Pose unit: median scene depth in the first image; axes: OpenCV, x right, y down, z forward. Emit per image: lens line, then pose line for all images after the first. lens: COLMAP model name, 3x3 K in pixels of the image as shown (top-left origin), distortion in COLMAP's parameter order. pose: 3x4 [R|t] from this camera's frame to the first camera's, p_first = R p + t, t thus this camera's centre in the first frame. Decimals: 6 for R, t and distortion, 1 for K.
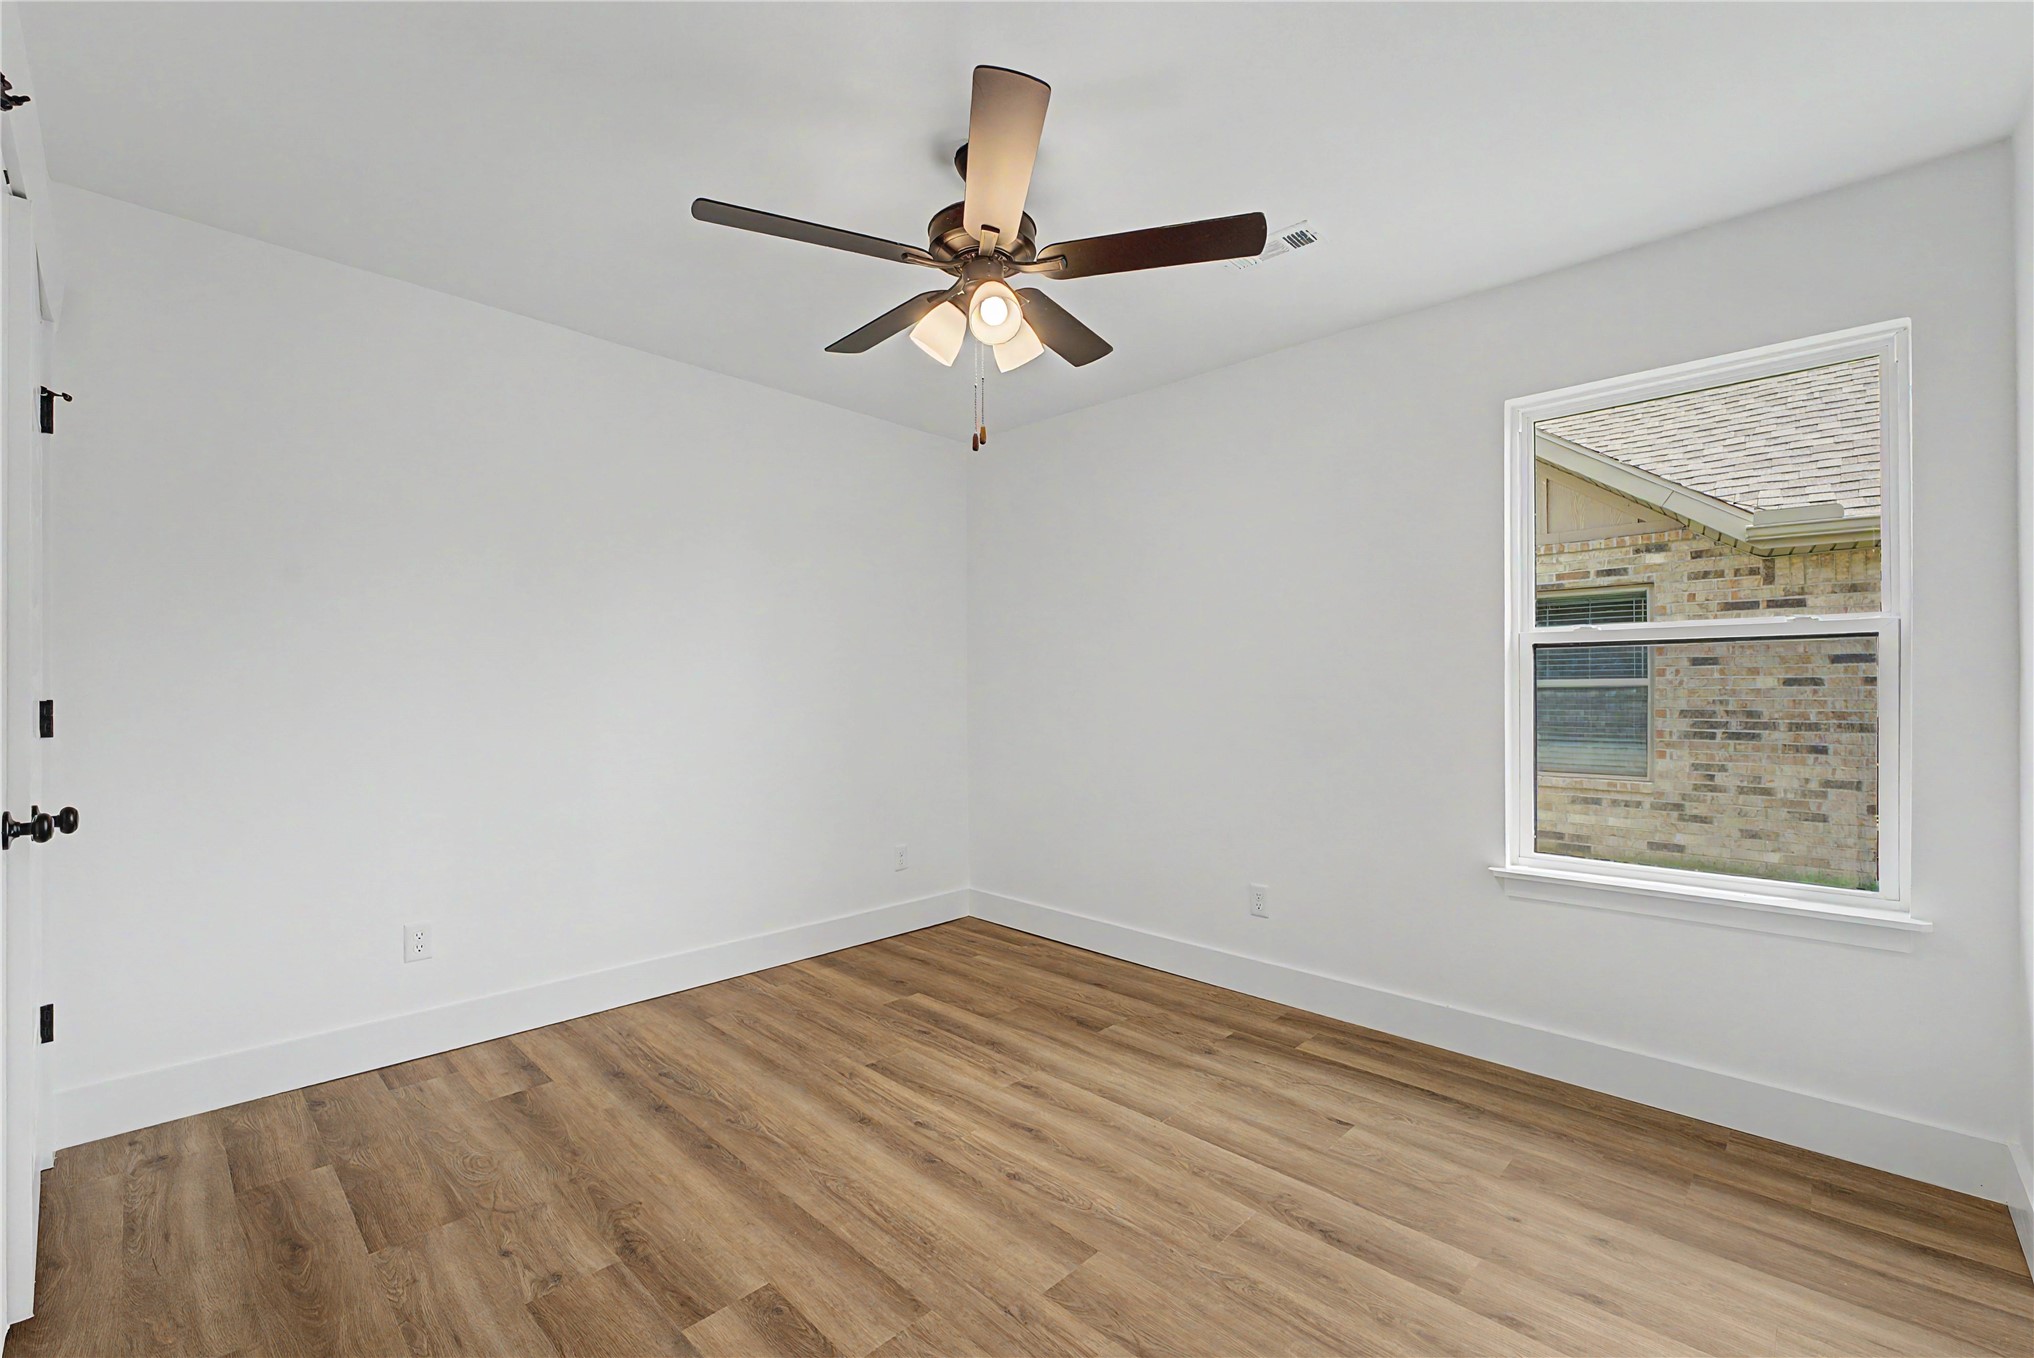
lens RADIAL K [[861.3, 0, 1017.0], [0, 861.3, 679.0], [0, 0, 1]] dist [-0.000077, -0.000011]
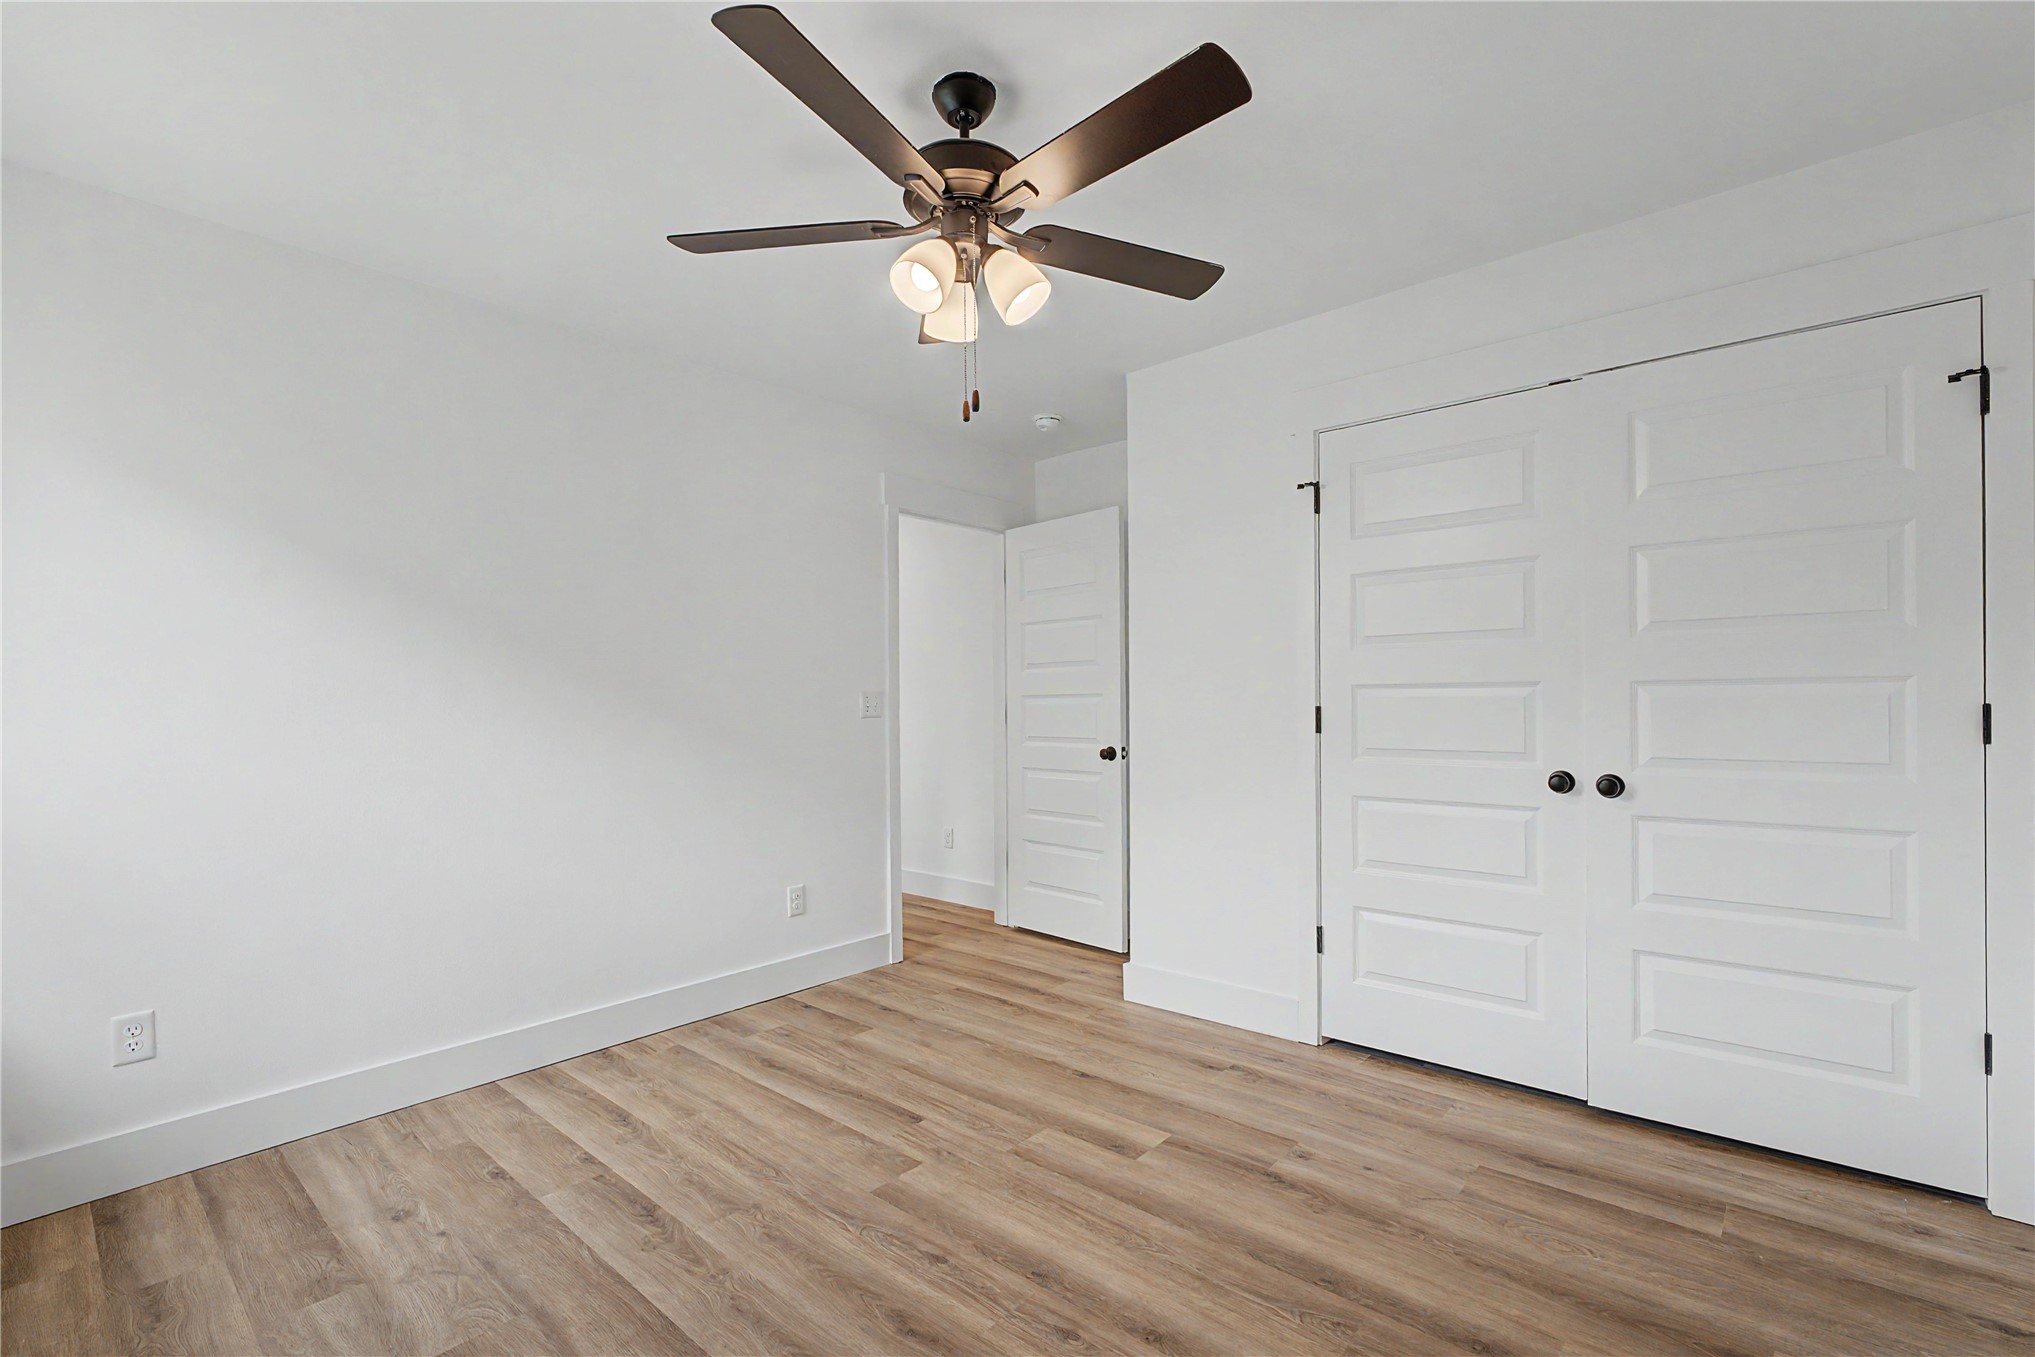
lens RADIAL K [[909.7, 0, 1018.6], [0, 909.7, 710.3], [0, 0, 1]] dist [-0.000098, 0.000010]
pose [[-0.998939, 0.010568, -0.044825, -0.052546], [0.010627, 0.999943, -0.001077, 0.023921], [0.044811, -0.001552, -0.998994, 2.059656]]
